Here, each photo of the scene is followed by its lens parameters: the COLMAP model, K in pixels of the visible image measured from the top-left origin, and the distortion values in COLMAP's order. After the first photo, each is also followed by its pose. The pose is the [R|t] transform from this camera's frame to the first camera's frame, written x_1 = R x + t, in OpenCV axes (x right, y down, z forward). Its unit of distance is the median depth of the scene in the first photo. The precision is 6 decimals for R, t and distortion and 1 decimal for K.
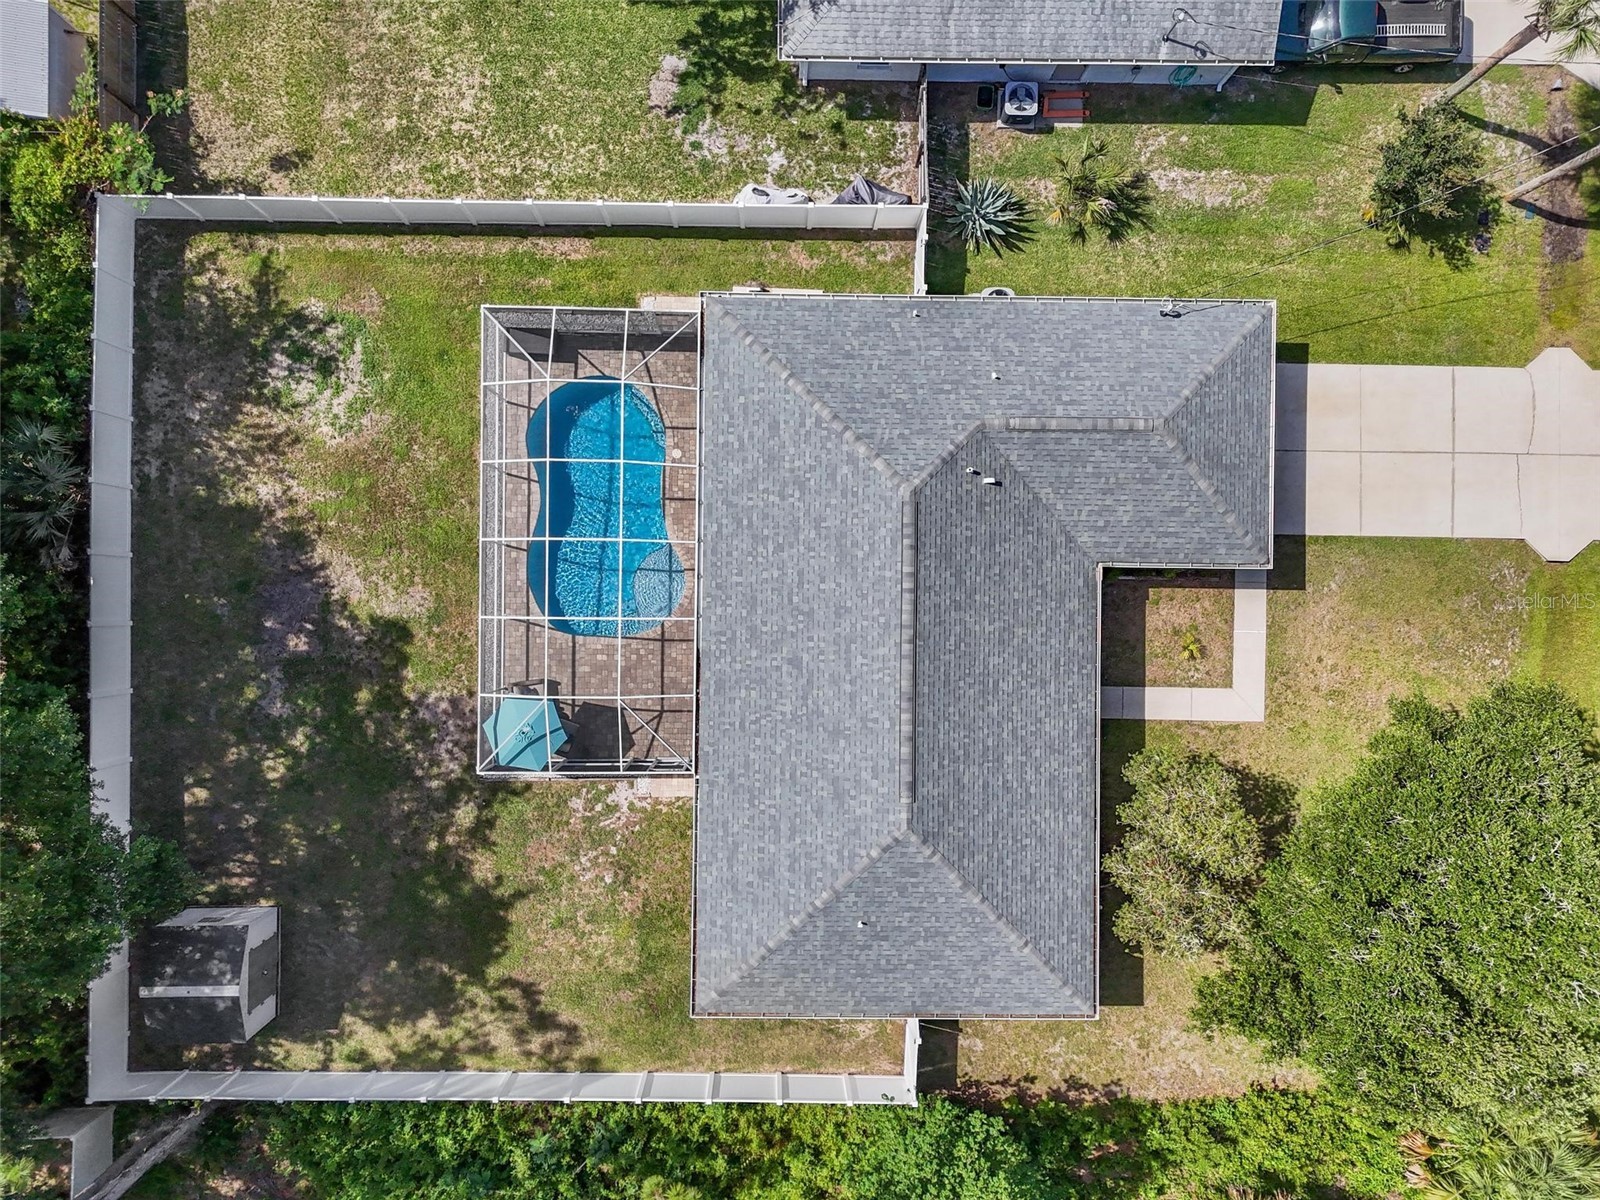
lens RADIAL K [[1170.8, 0, 799.4], [0, 1170.8, 604.3], [0, 0, 1]] dist [0.093713, -0.105337]
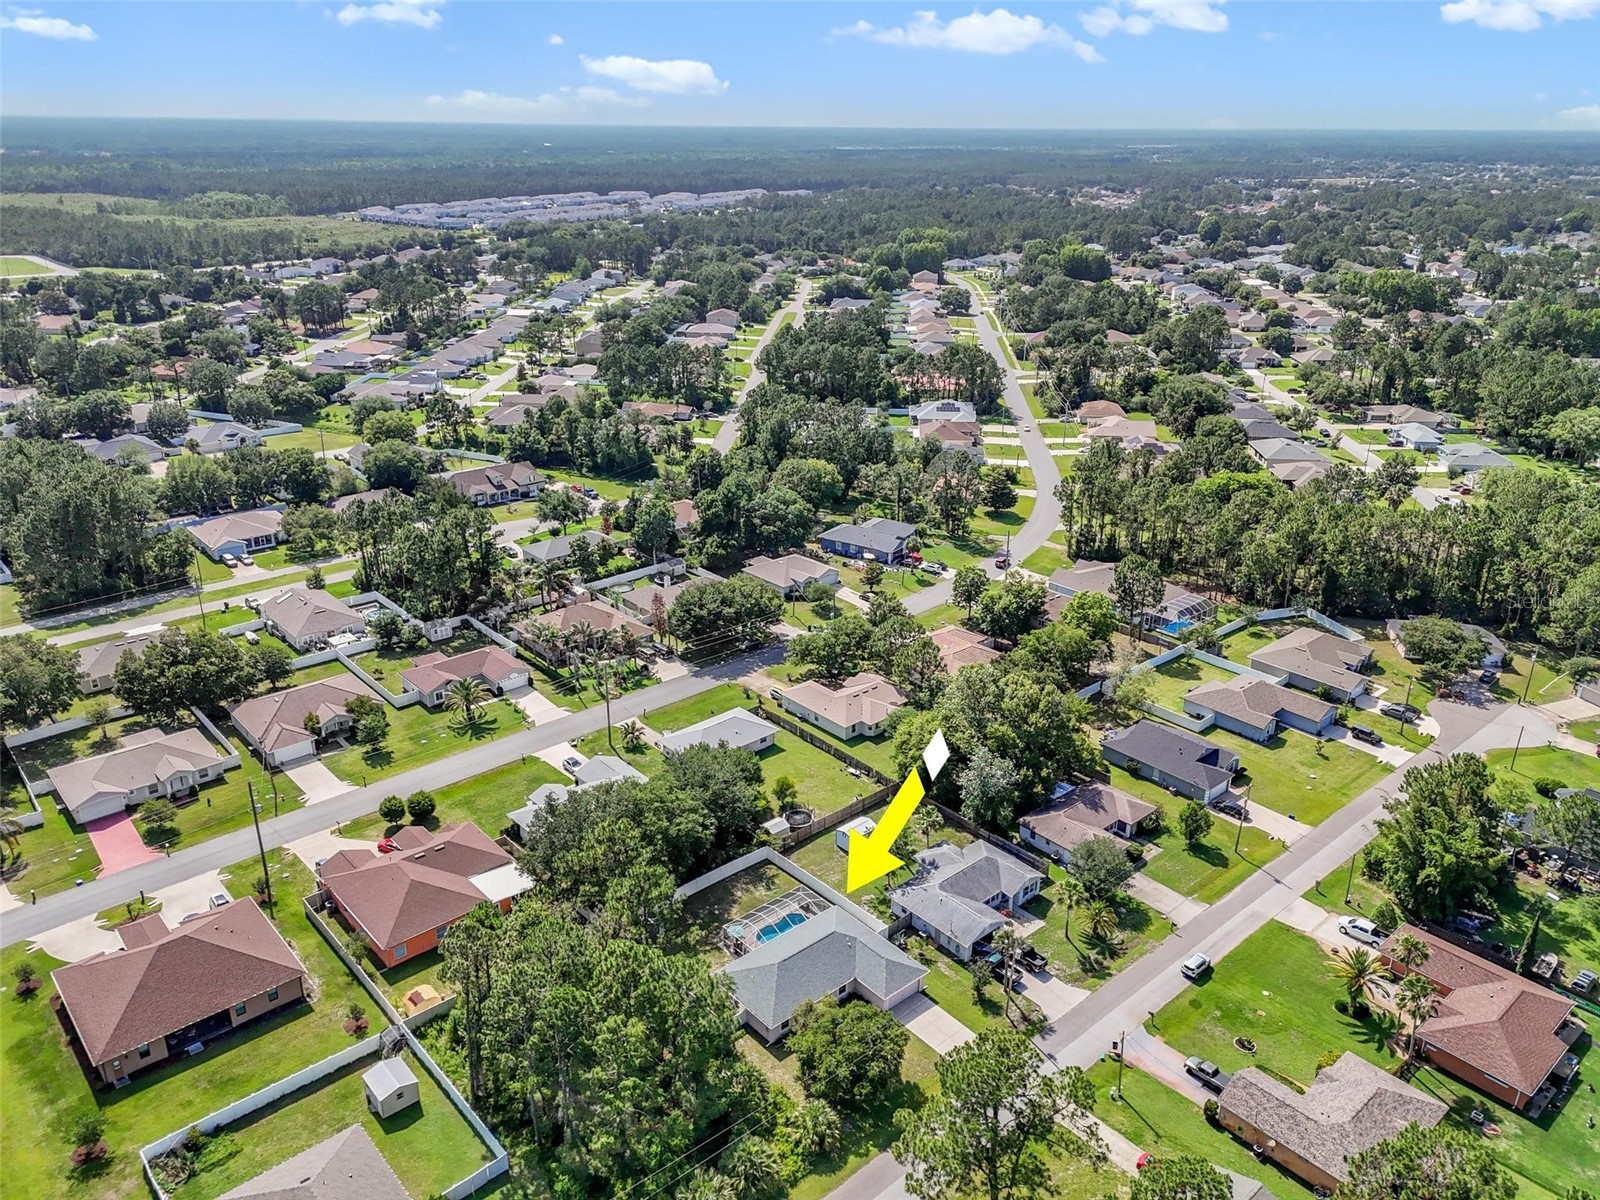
lens RADIAL K [[1170.8, 0, 799.4], [0, 1170.8, 604.3], [0, 0, 1]] dist [0.093713, -0.105337]
pose [[0.666477, 0.264309, -0.697100, 2.478092], [-0.745425, 0.251624, -0.617274, 2.175793], [0.012256, 0.931035, 0.364725, -1.607060]]
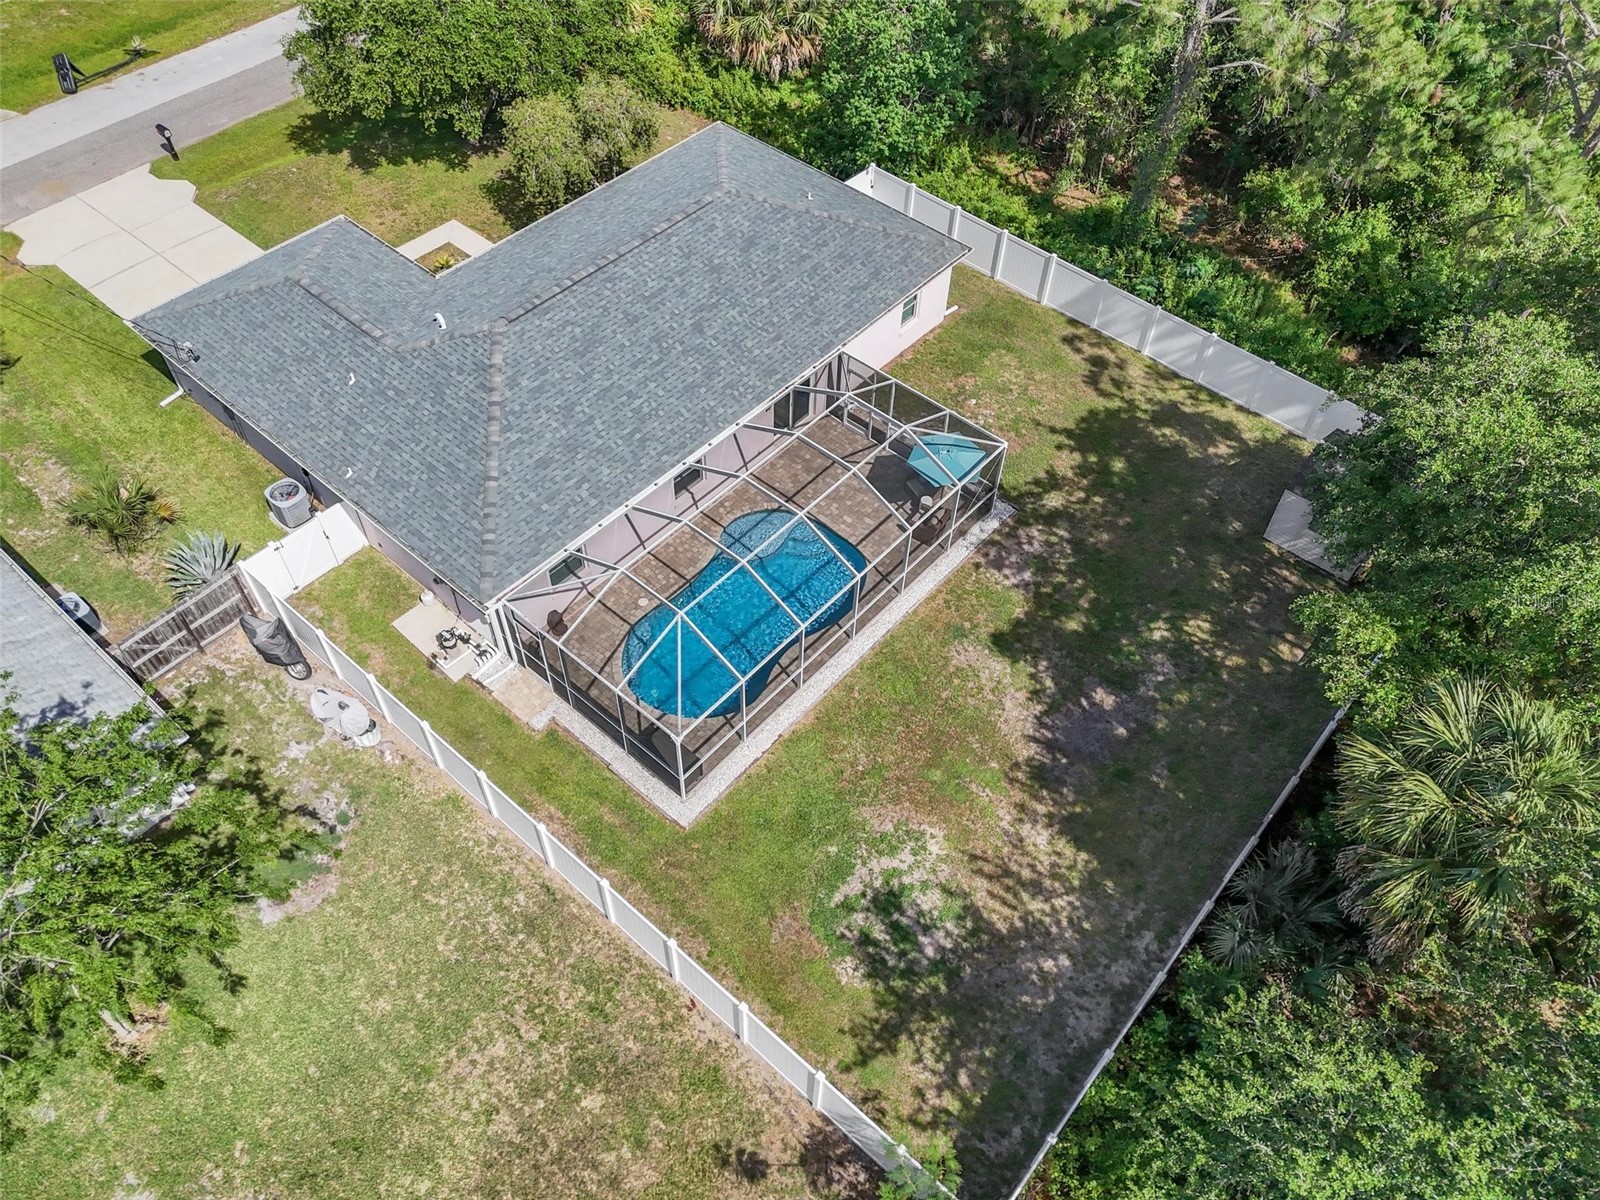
lens RADIAL K [[1170.8, 0, 799.4], [0, 1170.8, 604.3], [0, 0, 1]] dist [0.093713, -0.105337]
pose [[-0.759945, -0.532518, 0.372703, -0.535993], [0.648419, -0.581300, 0.491573, -0.497101], [-0.045119, 0.615236, 0.787051, 0.283468]]
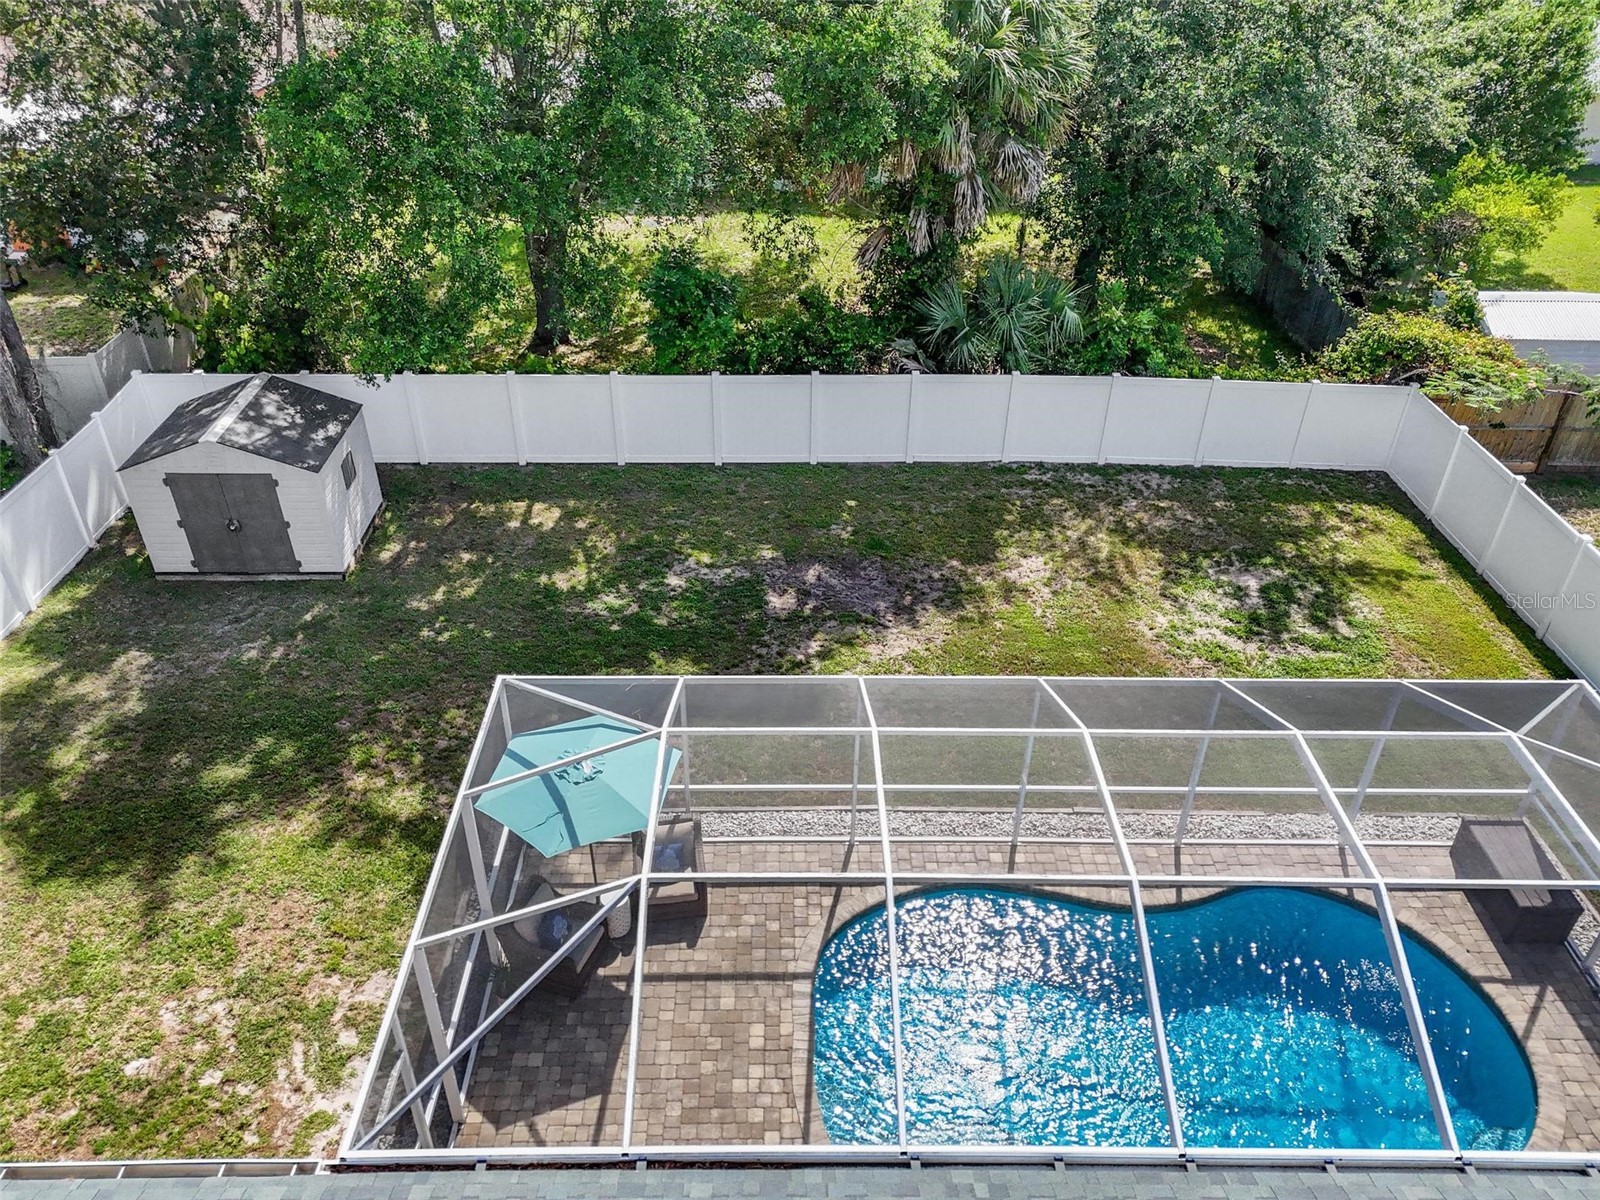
lens RADIAL K [[1183.7, 0, 800.0], [0, 1183.7, 600.0], [0, 0, 1]] dist [0.025753, -0.002730]
pose [[0.021711, 0.542054, -0.840063, 0.070573], [-0.999732, 0.005040, -0.022586, 0.039106], [-0.008009, 0.840329, 0.542018, 0.682008]]
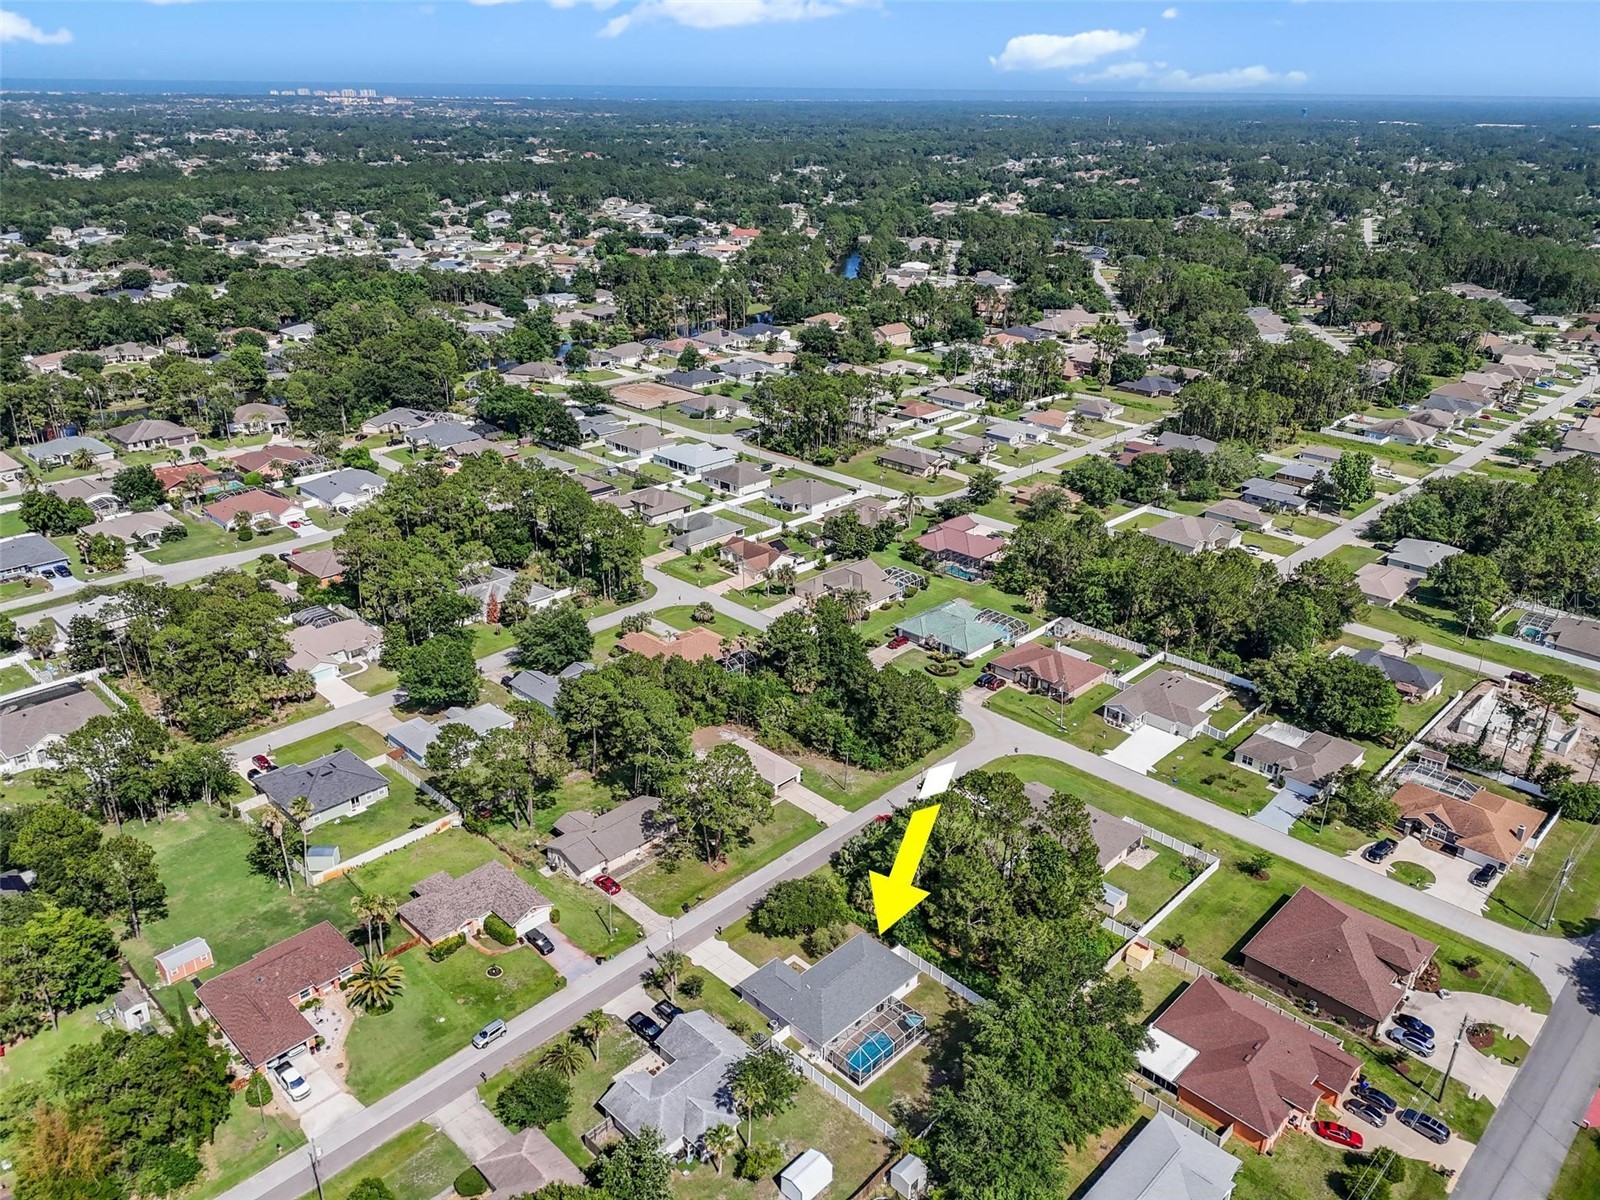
lens RADIAL K [[1170.8, 0, 799.4], [0, 1170.8, 604.3], [0, 0, 1]] dist [0.093713, -0.105337]
pose [[-0.719828, -0.309543, 0.621313, -2.172816], [0.693180, -0.273192, 0.666984, -2.713455], [-0.036723, 0.910796, 0.411221, -2.275453]]
